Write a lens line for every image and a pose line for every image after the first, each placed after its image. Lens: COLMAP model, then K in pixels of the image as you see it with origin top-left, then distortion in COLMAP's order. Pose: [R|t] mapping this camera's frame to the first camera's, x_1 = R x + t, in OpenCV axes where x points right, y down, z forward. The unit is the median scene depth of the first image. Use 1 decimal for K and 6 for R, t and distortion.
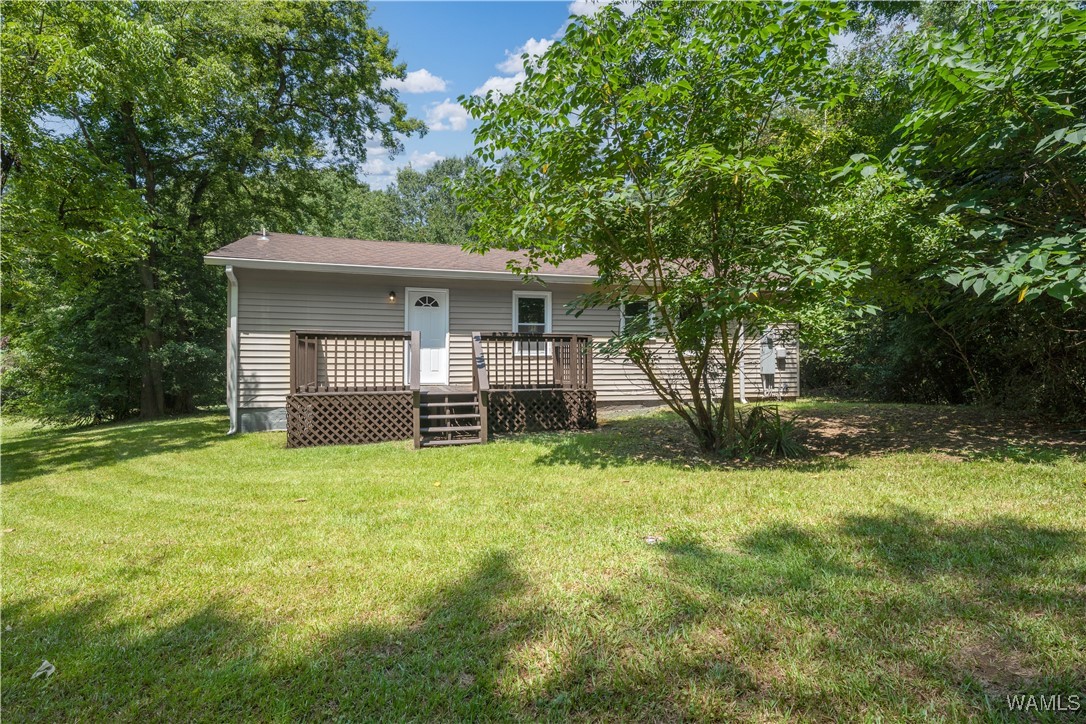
lens RADIAL K [[538.8, 0, 543.0], [0, 538.8, 362.0], [0, 0, 1]] dist [-0.000327, -0.000063]
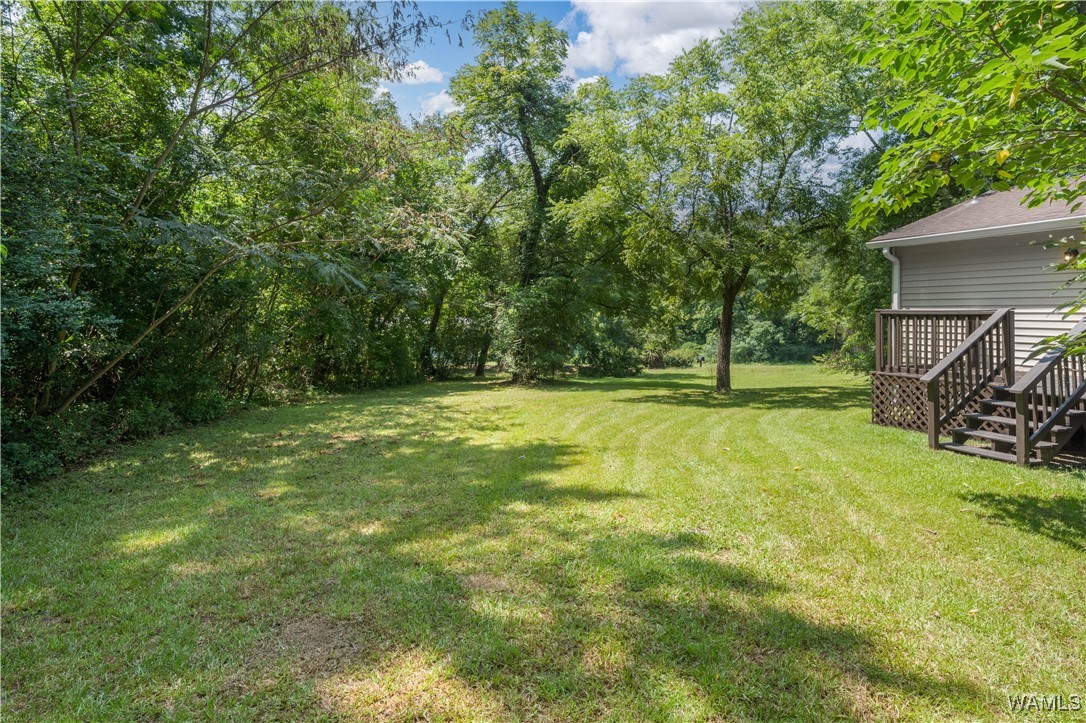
lens RADIAL K [[538.8, 0, 543.0], [0, 538.8, 361.5], [0, 0, 1]] dist [-0.000327, -0.000063]
pose [[0.087386, 0.093231, -0.991802, 1.364130], [0.019572, 0.995258, 0.095280, -0.190076], [0.995982, -0.027737, 0.085147, 0.545531]]
